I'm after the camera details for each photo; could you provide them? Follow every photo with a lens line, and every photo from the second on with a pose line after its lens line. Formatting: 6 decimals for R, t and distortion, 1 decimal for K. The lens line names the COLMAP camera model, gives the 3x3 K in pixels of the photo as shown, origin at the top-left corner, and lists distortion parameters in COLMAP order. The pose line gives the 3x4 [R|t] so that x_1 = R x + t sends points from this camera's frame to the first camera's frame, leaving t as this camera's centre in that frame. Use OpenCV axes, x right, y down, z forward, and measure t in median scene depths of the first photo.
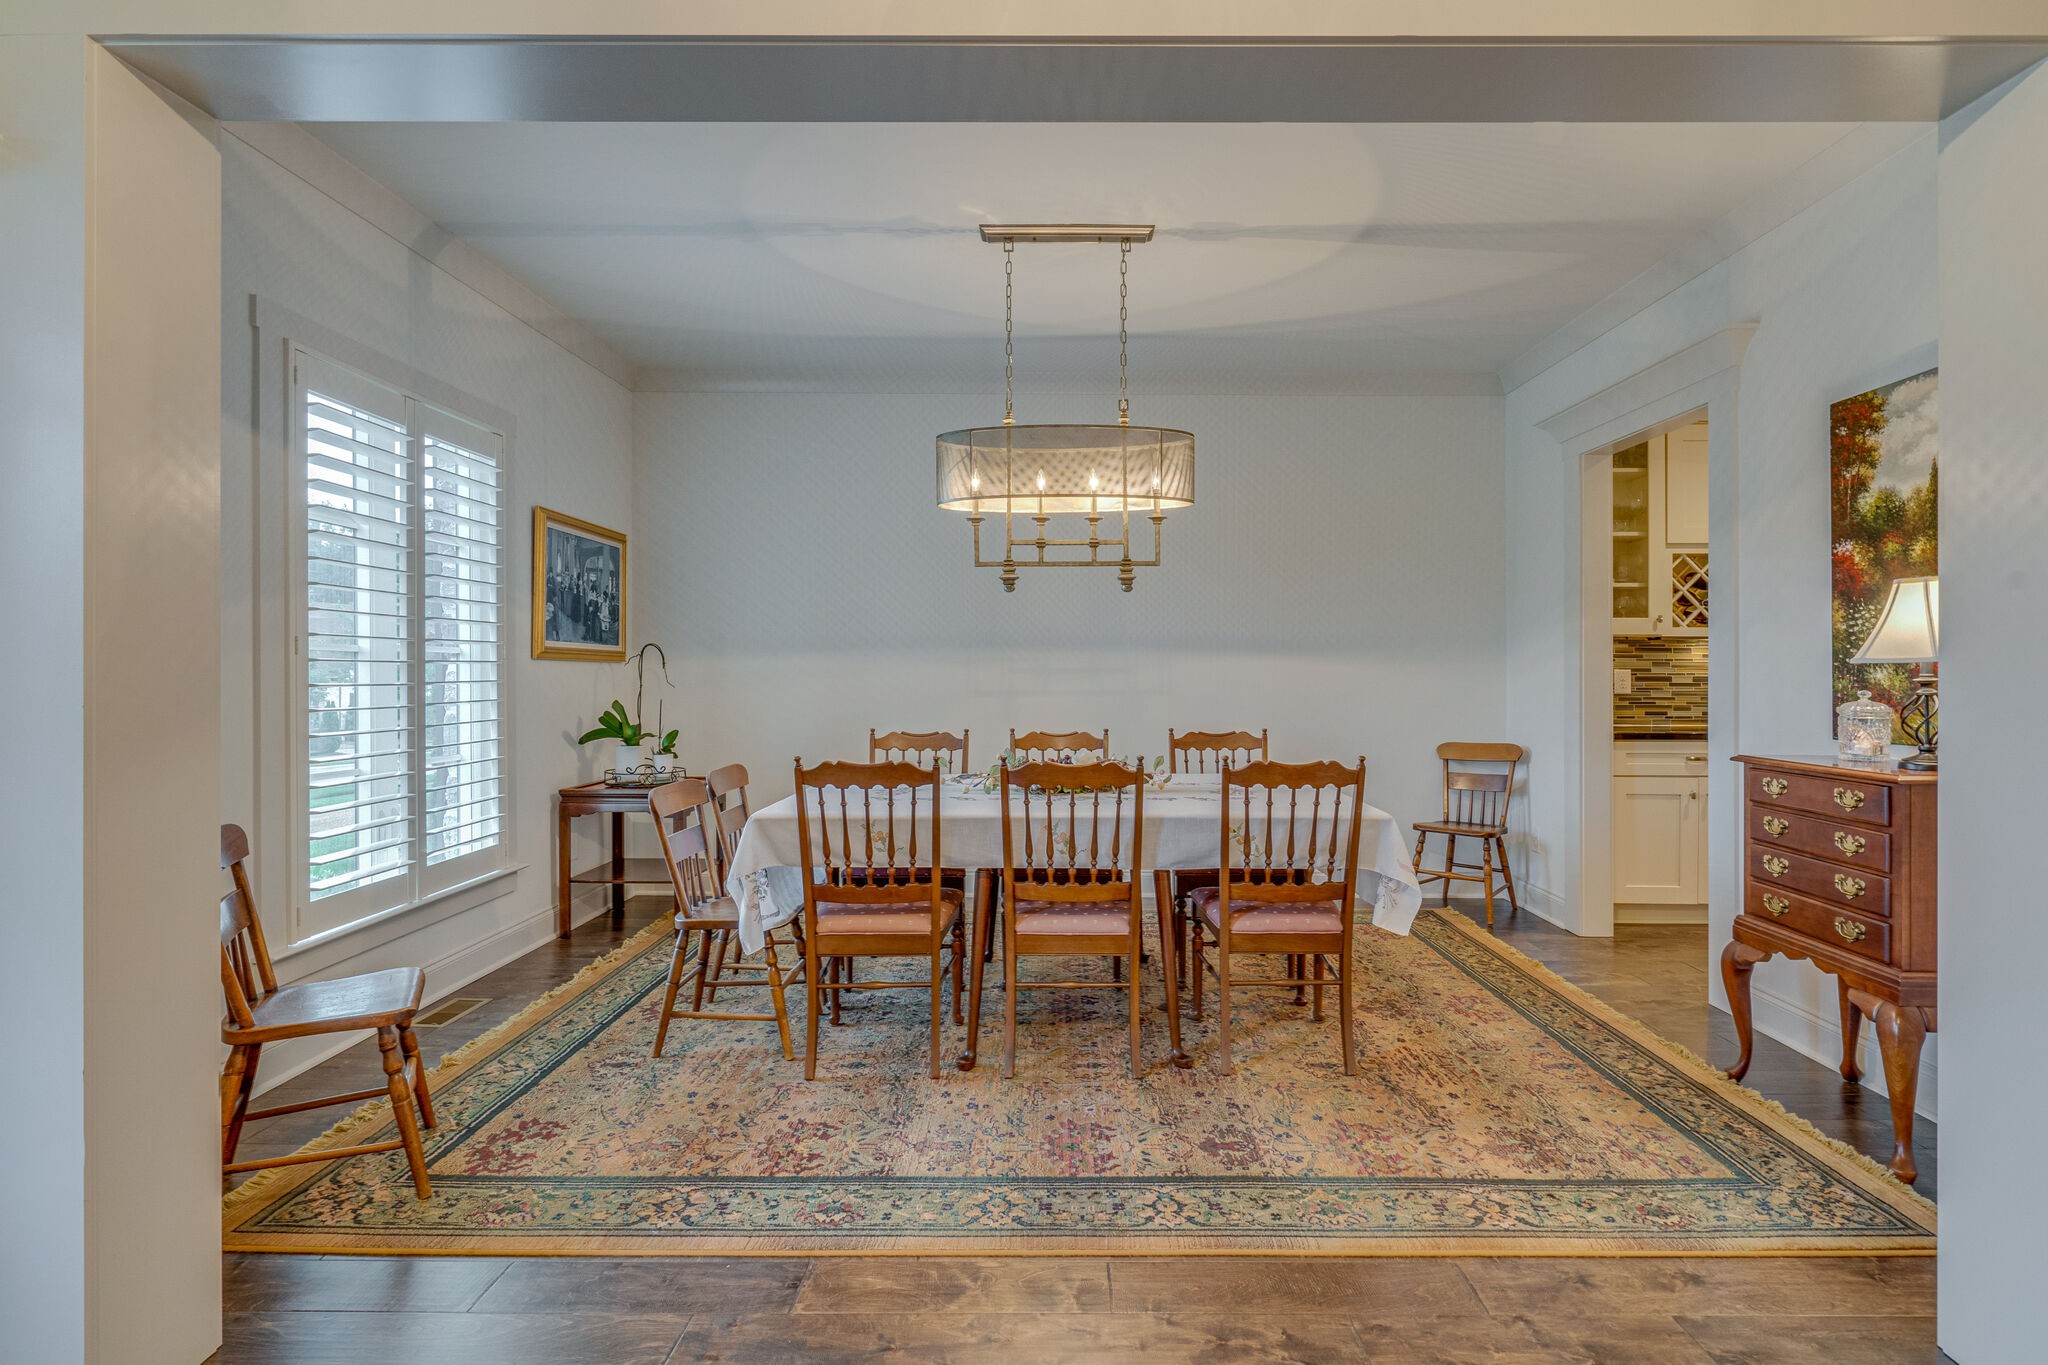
lens RADIAL K [[1025.4, 0, 1023.6], [0, 1025.4, 678.5], [0, 0, 1]] dist [-0.004097, 0.004168]
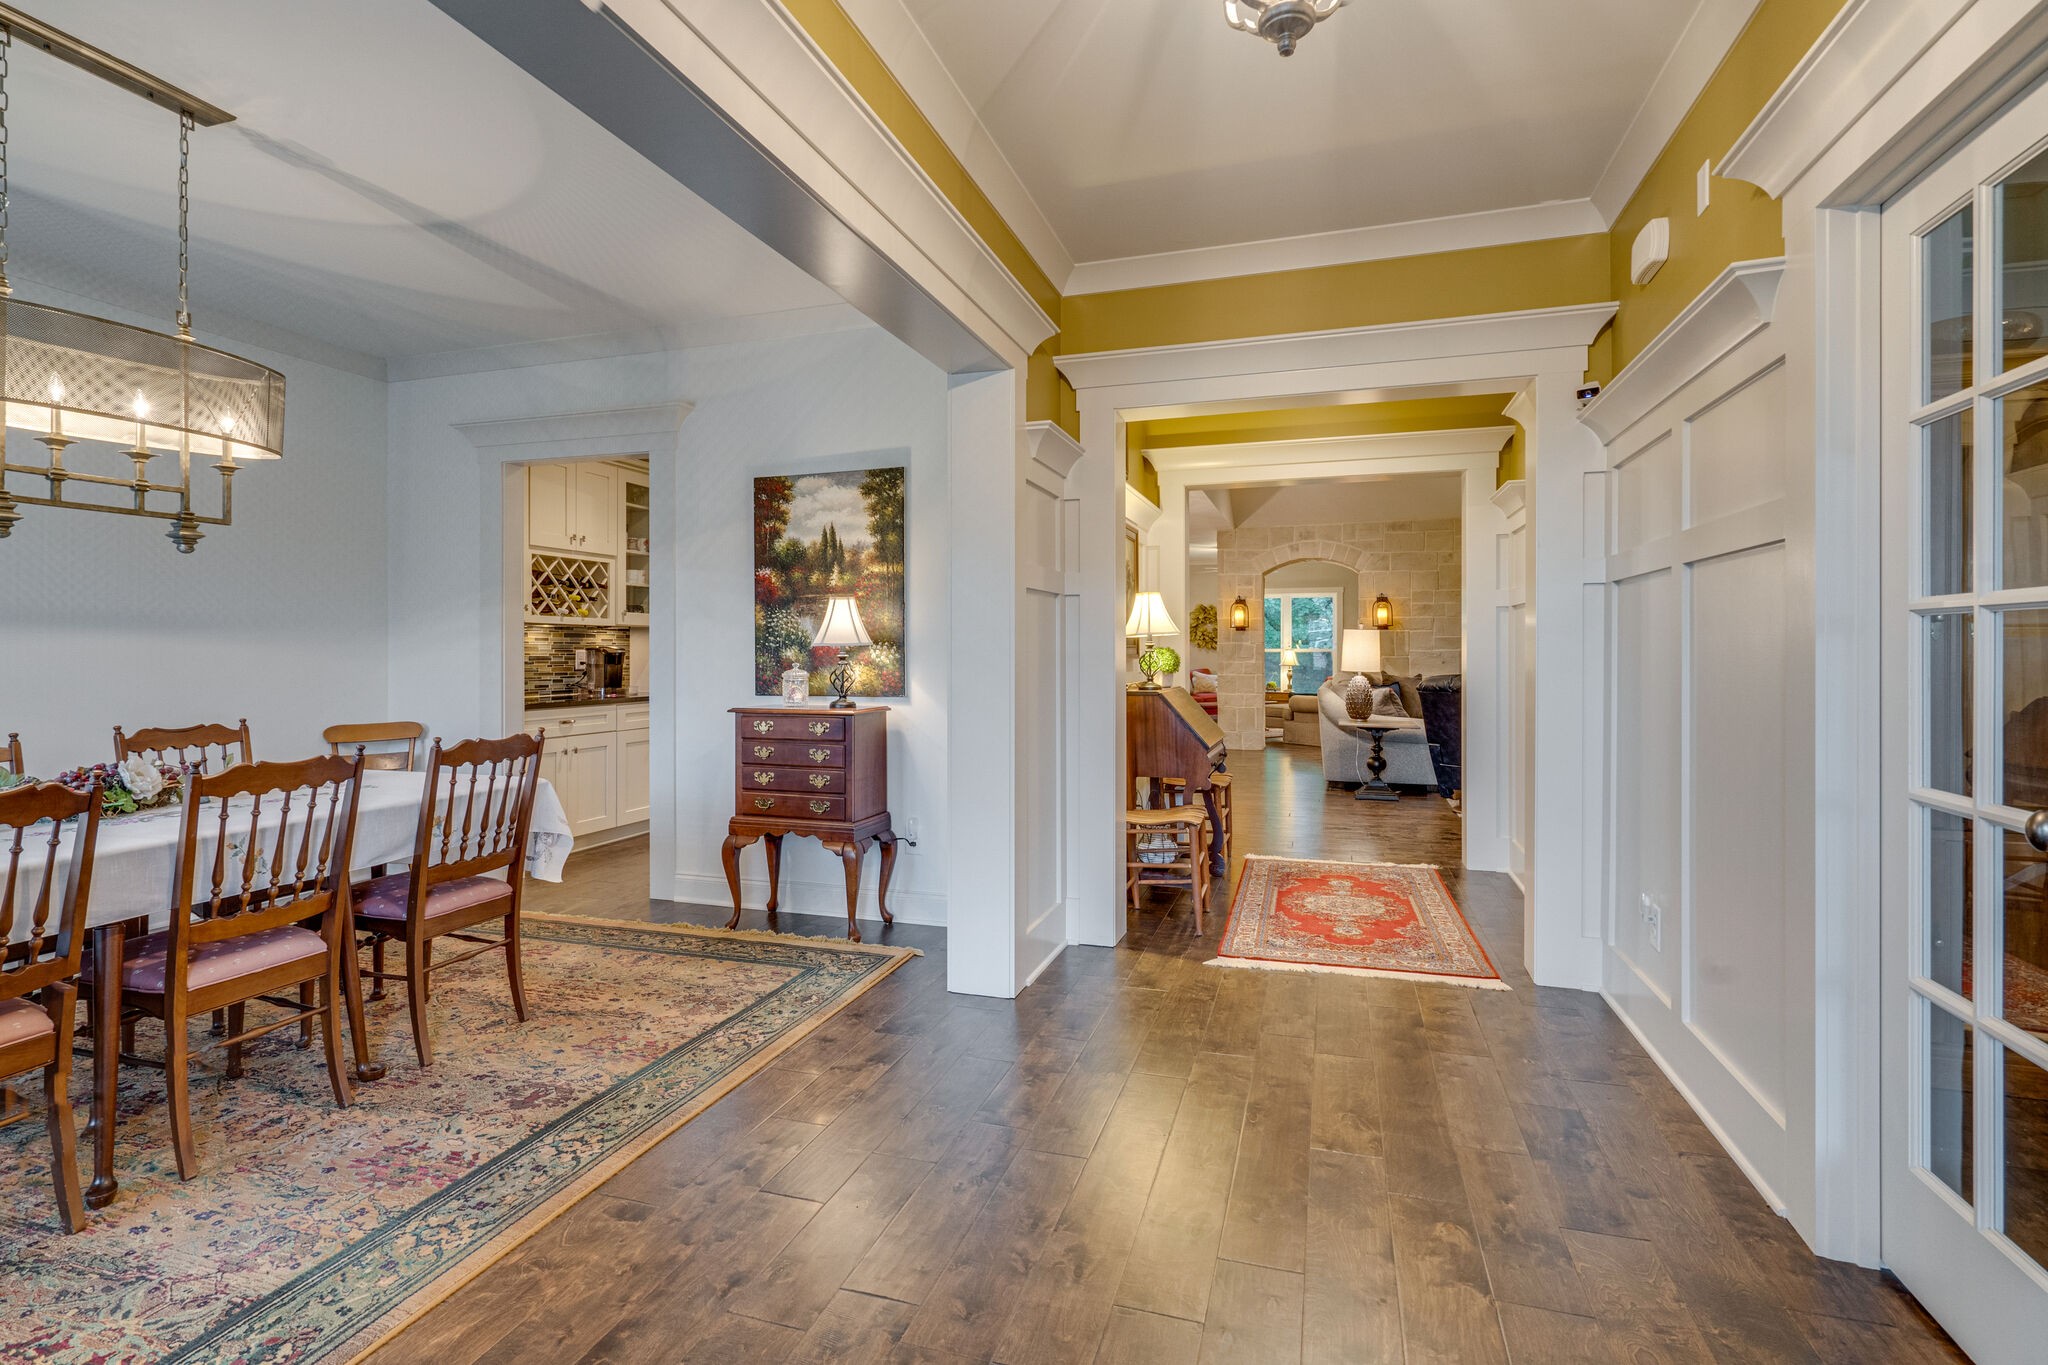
lens RADIAL K [[1025.4, 0, 1016.1], [0, 1025.4, 663.7], [0, 0, 1]] dist [-0.004097, 0.004168]
pose [[0.288577, -0.012622, 0.957374, -0.597585], [0.010357, 0.999896, 0.010061, 0.000430], [-0.957401, 0.007012, 0.288677, 0.187139]]
